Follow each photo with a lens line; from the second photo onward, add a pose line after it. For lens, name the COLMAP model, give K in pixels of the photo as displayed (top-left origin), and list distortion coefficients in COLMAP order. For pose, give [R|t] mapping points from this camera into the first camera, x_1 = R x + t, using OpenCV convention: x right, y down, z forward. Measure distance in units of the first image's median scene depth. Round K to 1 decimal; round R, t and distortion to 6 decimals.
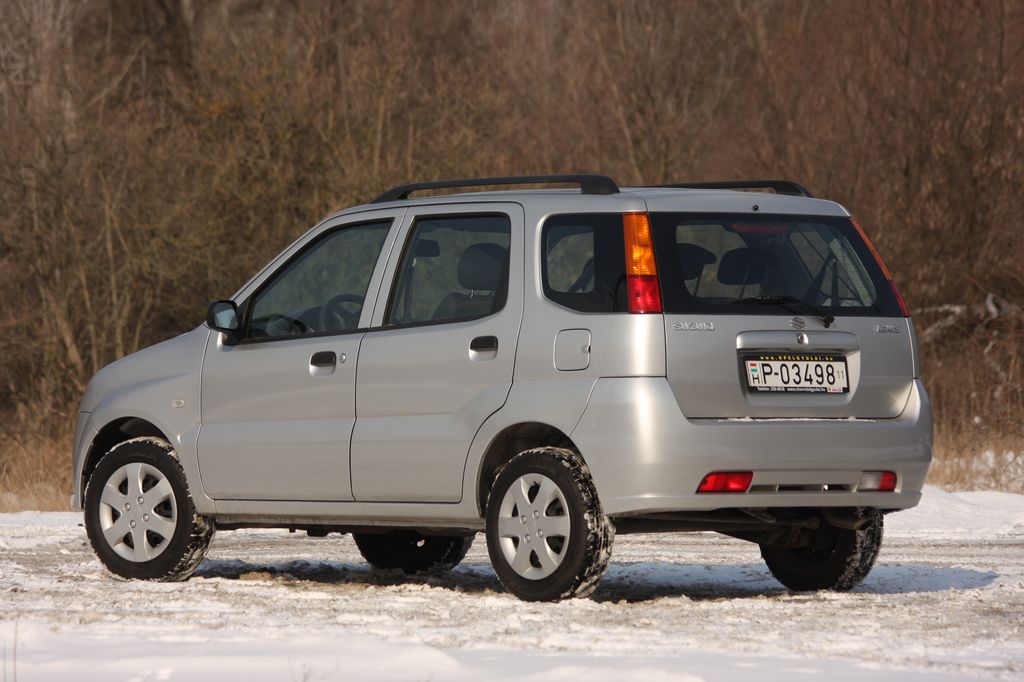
lens RADIAL K [[6490.5, 0, 512.0], [0, 6490.5, 341.0], [0, 0, 1]] dist [0.349716, 9.179918]
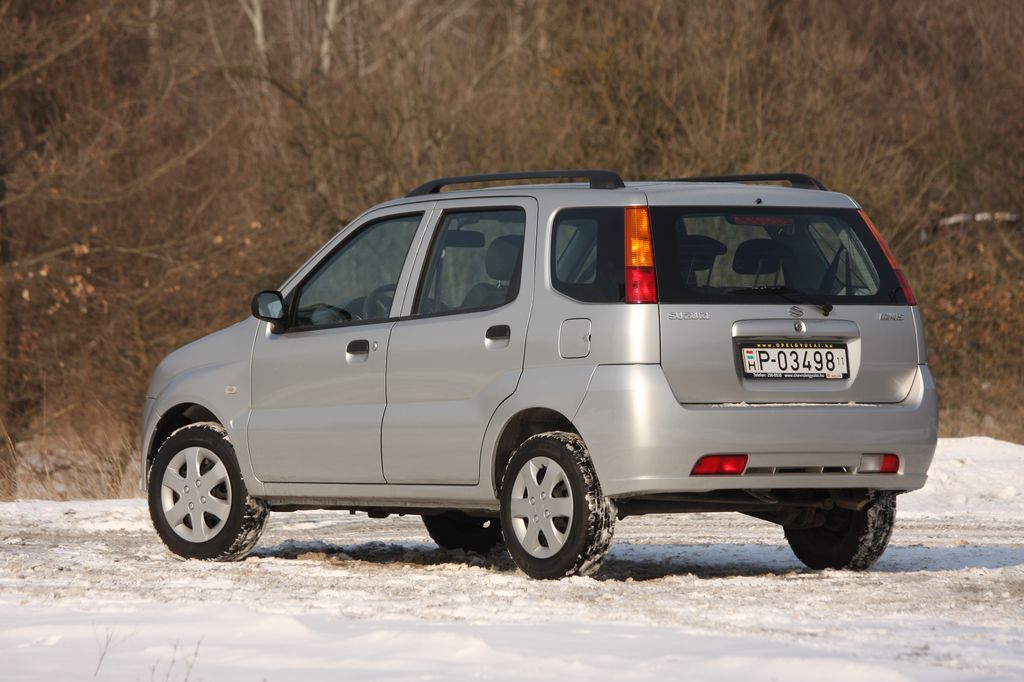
lens RADIAL K [[7311.8, 0, 512.0], [0, 7311.8, 341.0], [0, 0, 1]] dist [0.589921, 28.873762]
pose [[0.996608, -0.002847, -0.082242, 0.094249], [0.003220, 0.999985, 0.004394, -0.003344], [0.082228, -0.004644, 0.996603, -0.170535]]
